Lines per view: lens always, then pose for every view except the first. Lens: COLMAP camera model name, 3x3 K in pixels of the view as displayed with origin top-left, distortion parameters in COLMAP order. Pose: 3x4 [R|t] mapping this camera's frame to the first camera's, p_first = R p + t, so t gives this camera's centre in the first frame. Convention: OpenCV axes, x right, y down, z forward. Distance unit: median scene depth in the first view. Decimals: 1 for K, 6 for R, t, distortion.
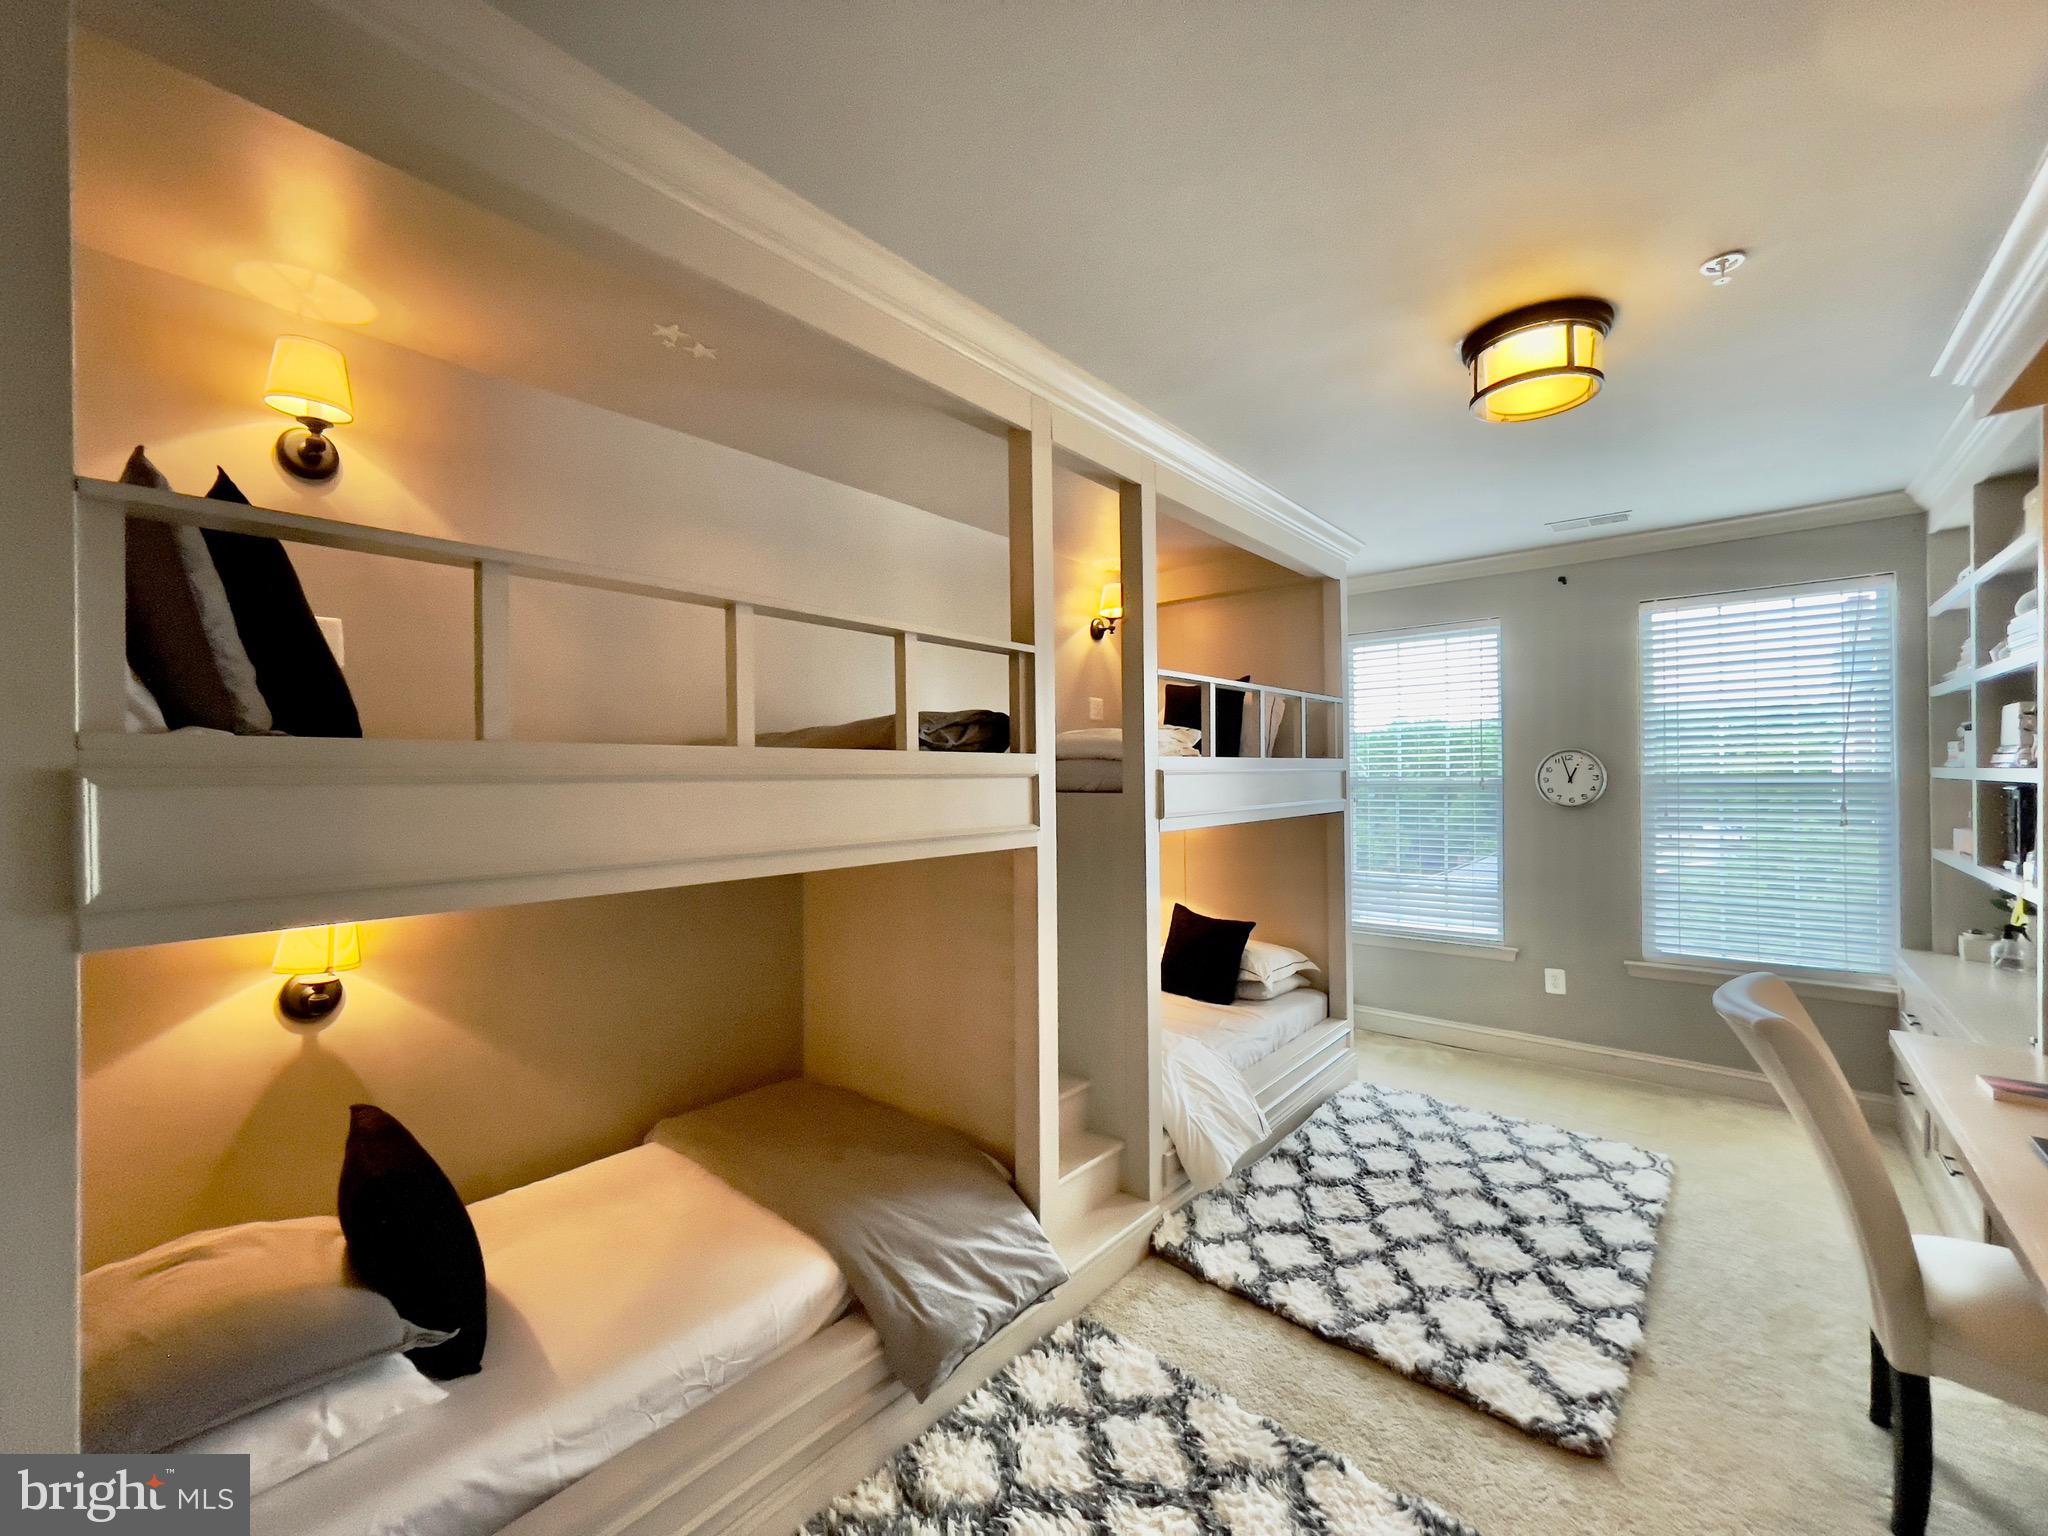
lens RADIAL K [[844.9, 0, 998.1], [0, 844.9, 757.0], [0, 0, 1]] dist [-0.051019, 0.027147]
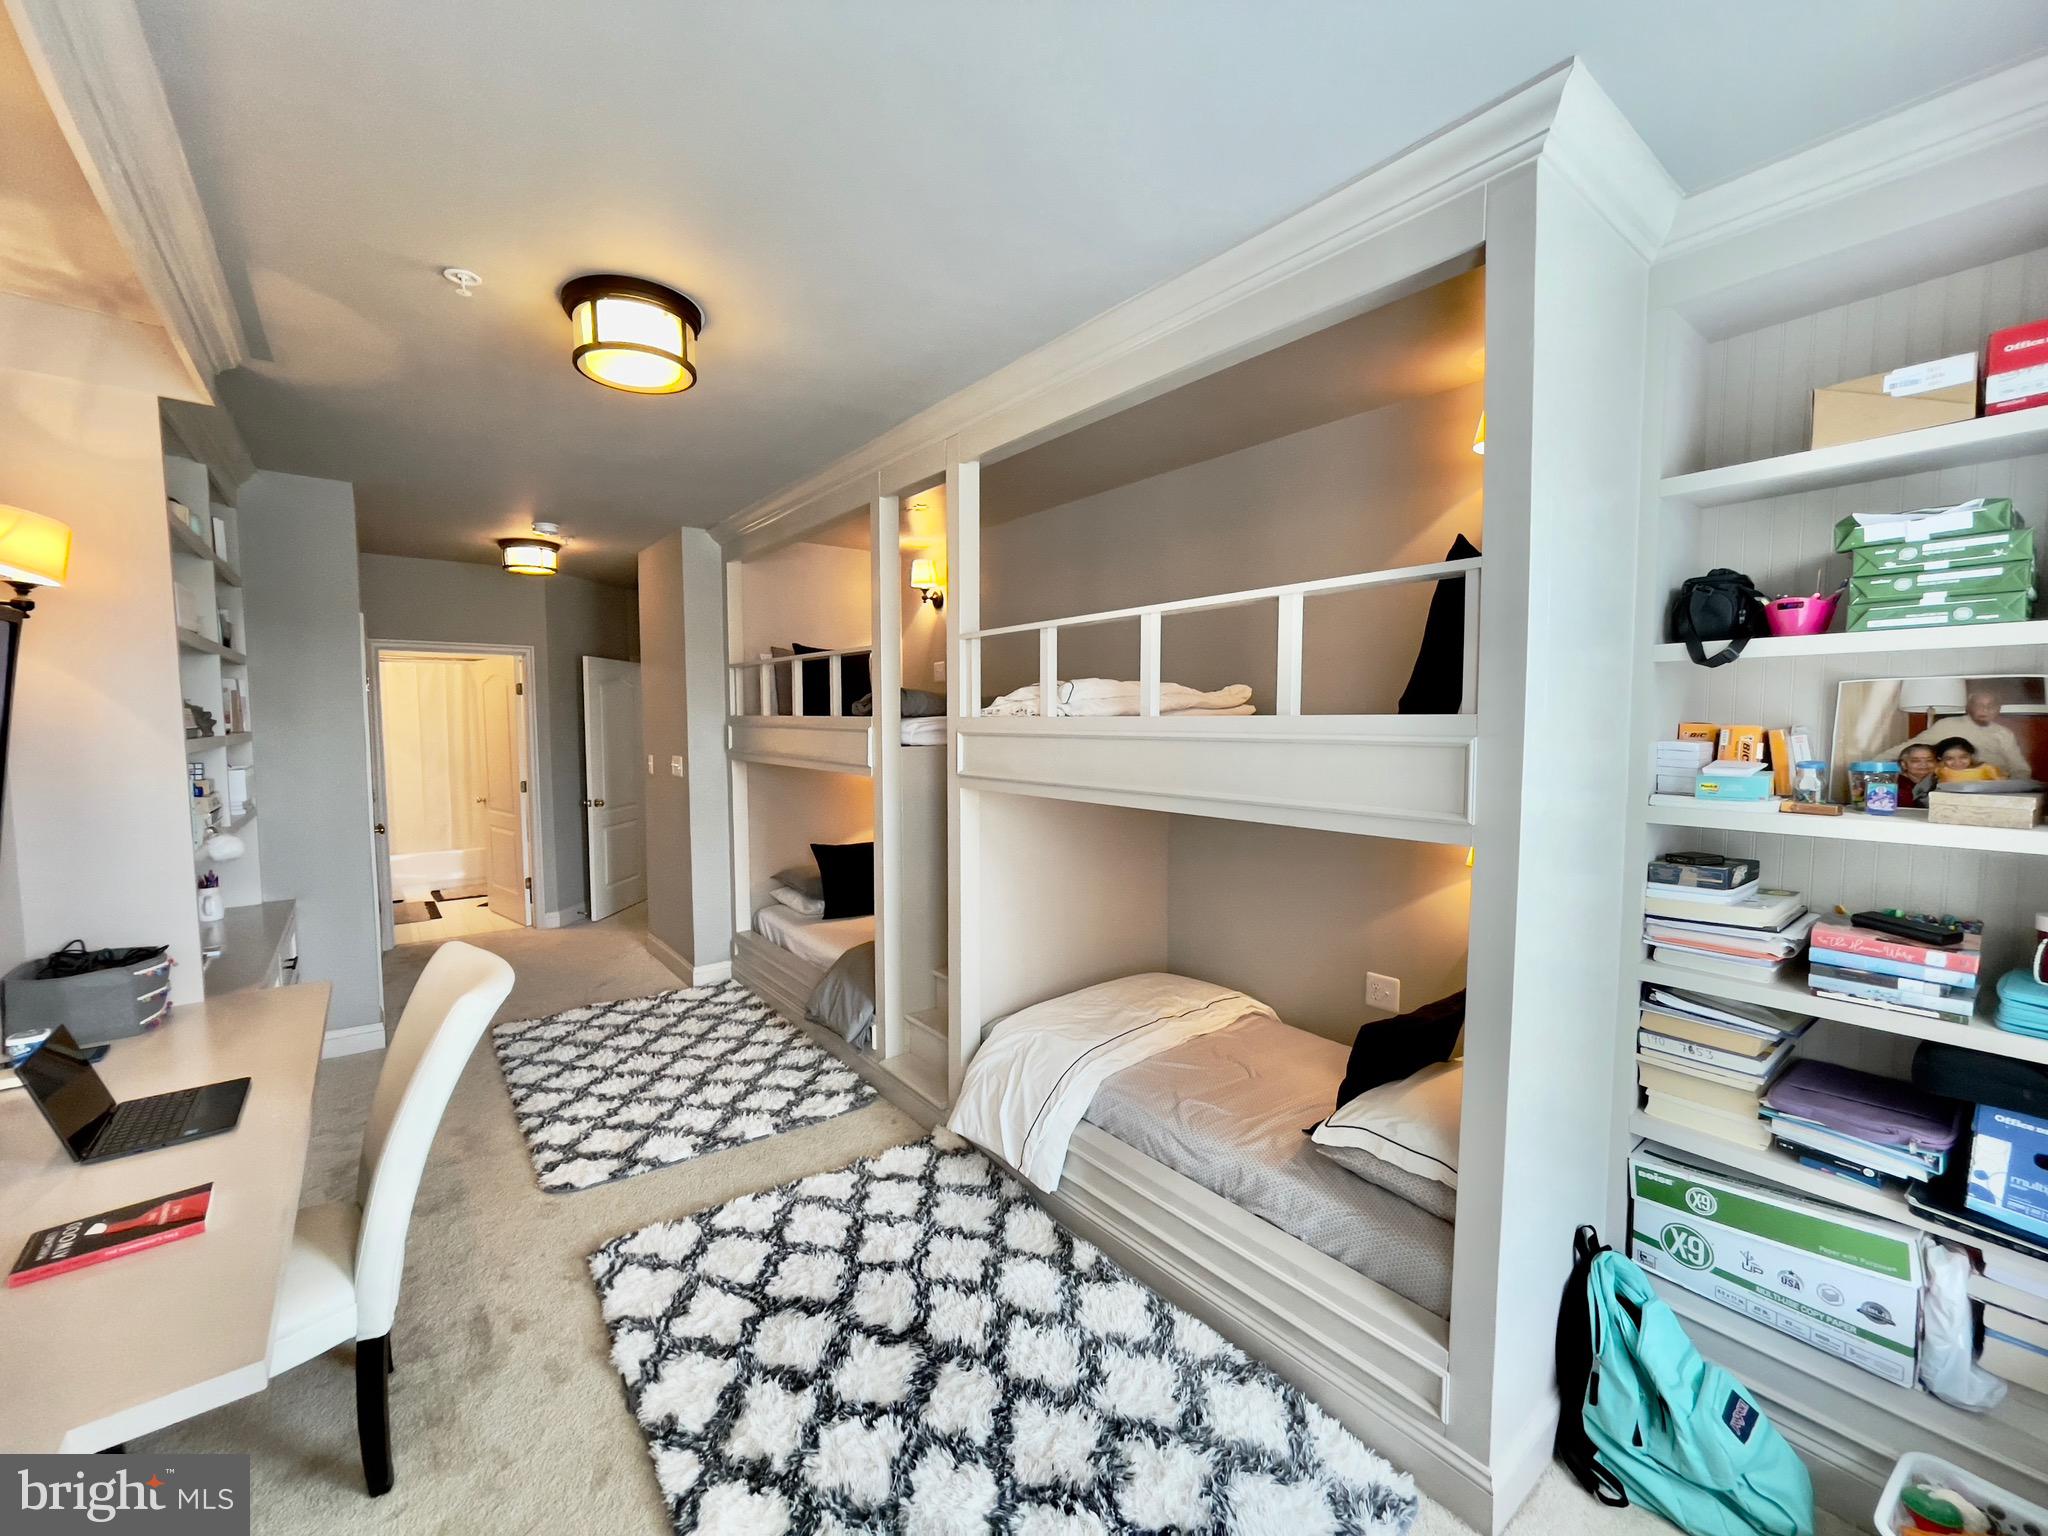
lens RADIAL K [[835.7, 0, 1033.5], [0, 835.7, 769.5], [0, 0, 1]] dist [0.007921, 0.000499]
pose [[-0.175945, 0.066140, -0.982176, 1.232197], [0.017951, 0.997790, 0.063976, -0.007104], [0.984236, -0.006374, -0.176743, 1.274501]]
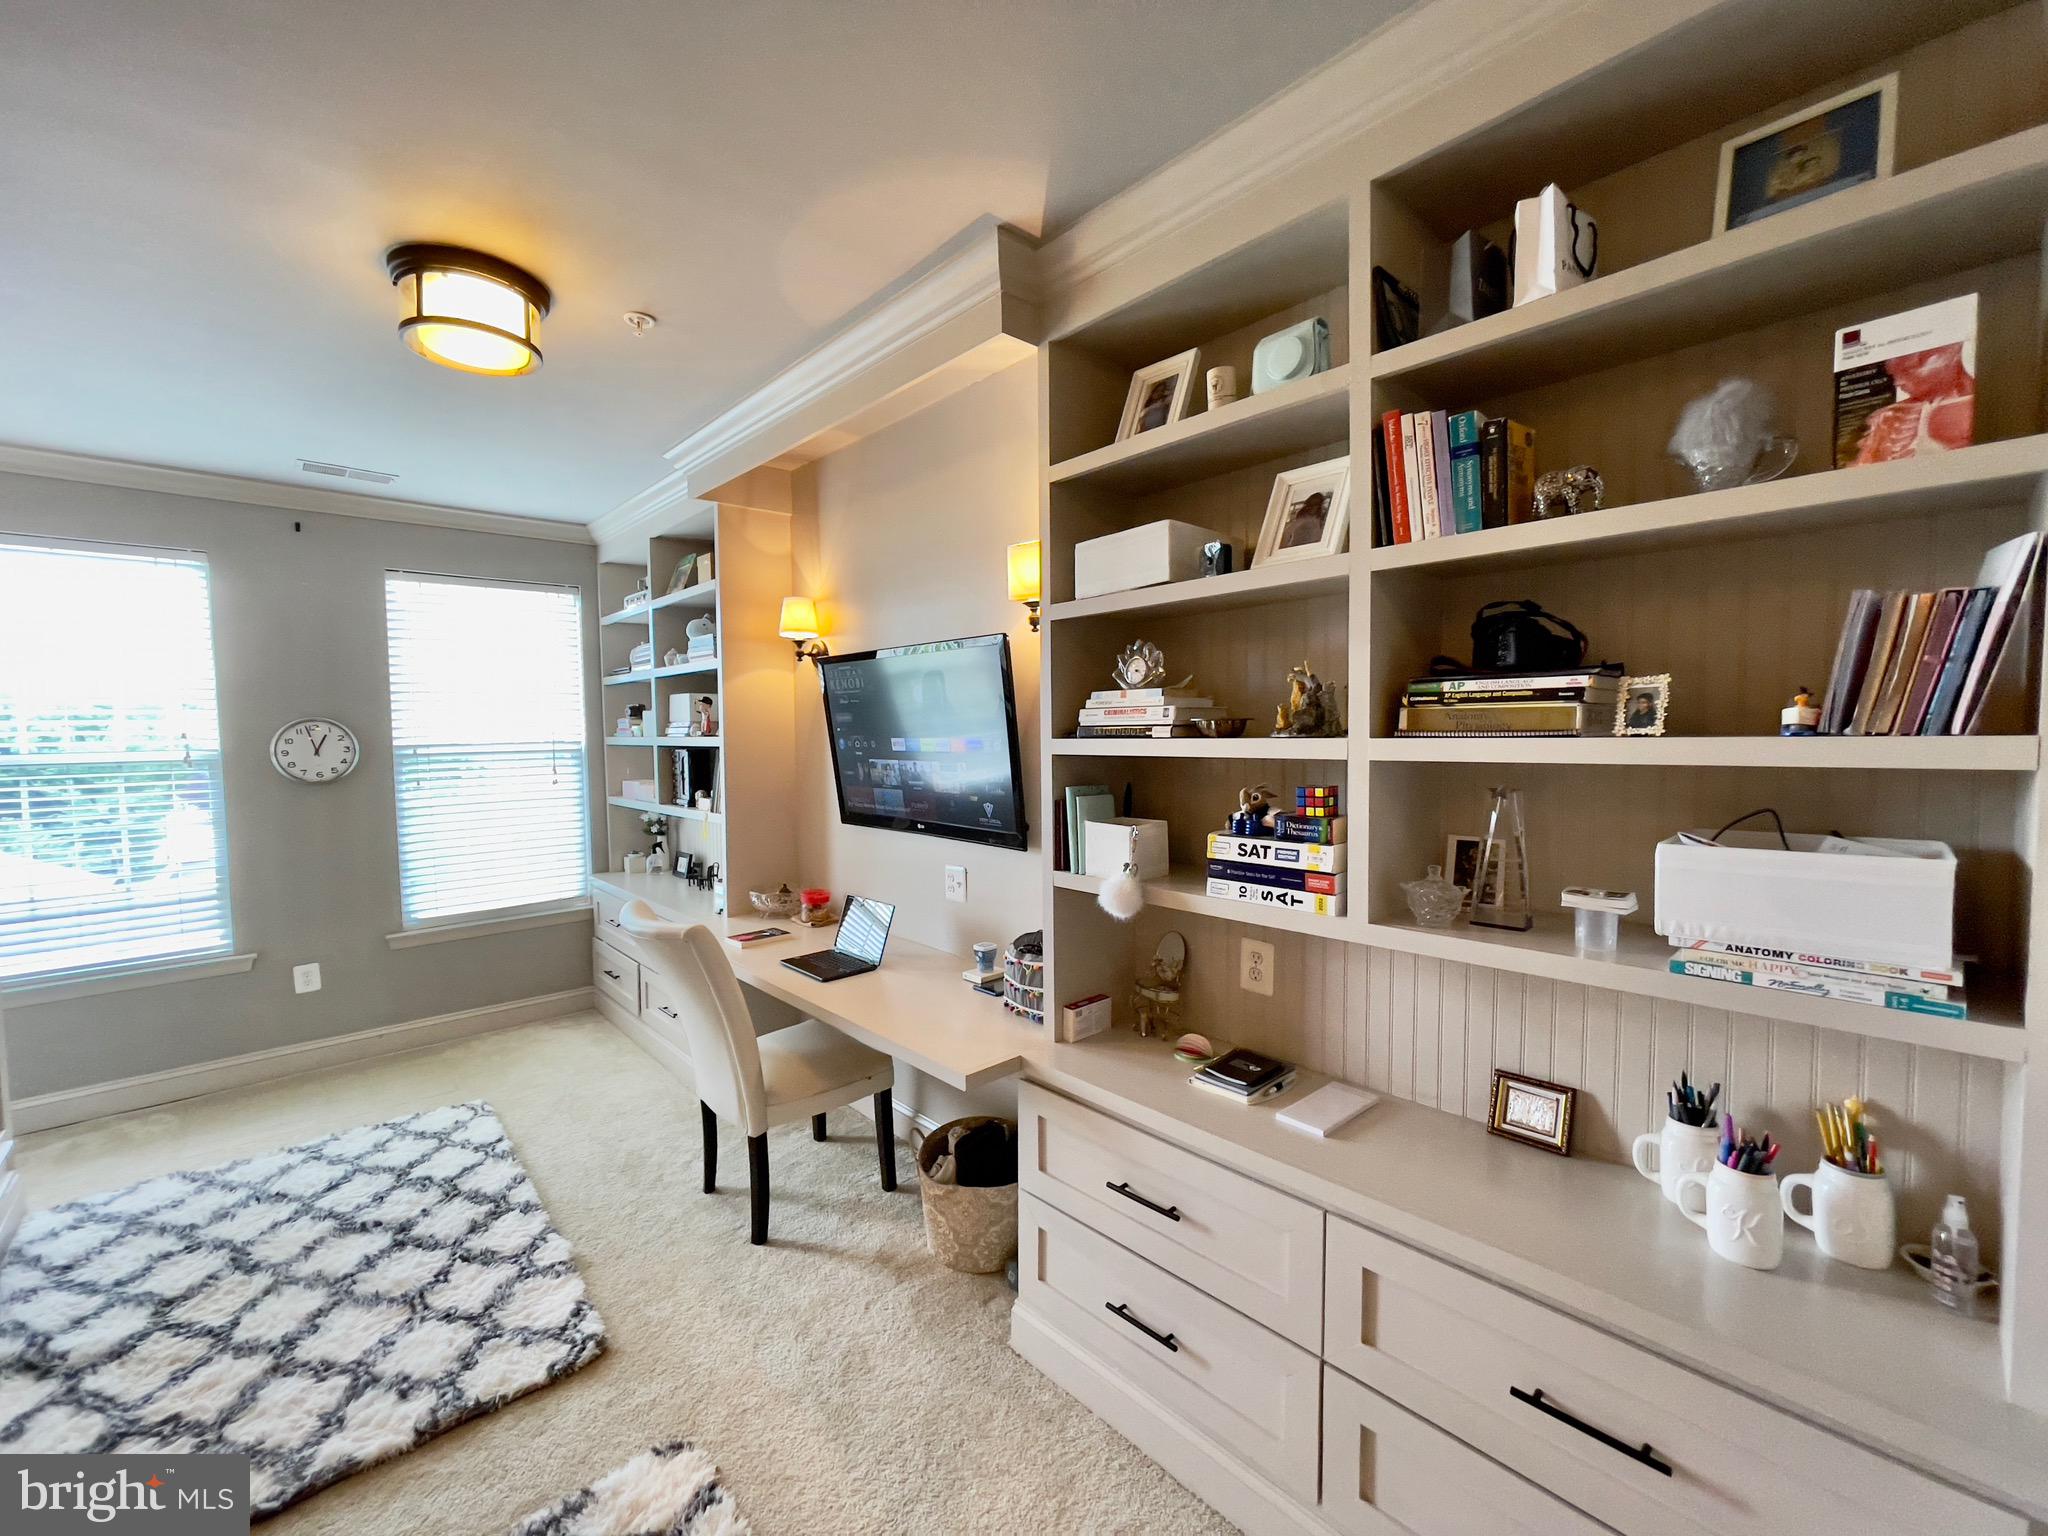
lens RADIAL K [[830.8, 0, 1034.8], [0, 830.8, 762.9], [0, 0, 1]] dist [-0.001756, 0.003433]
pose [[0.098364, -0.035875, 0.994504, -0.204581], [-0.006038, 0.999310, 0.036645, 0.001804], [-0.995132, -0.009610, 0.098079, 0.205489]]
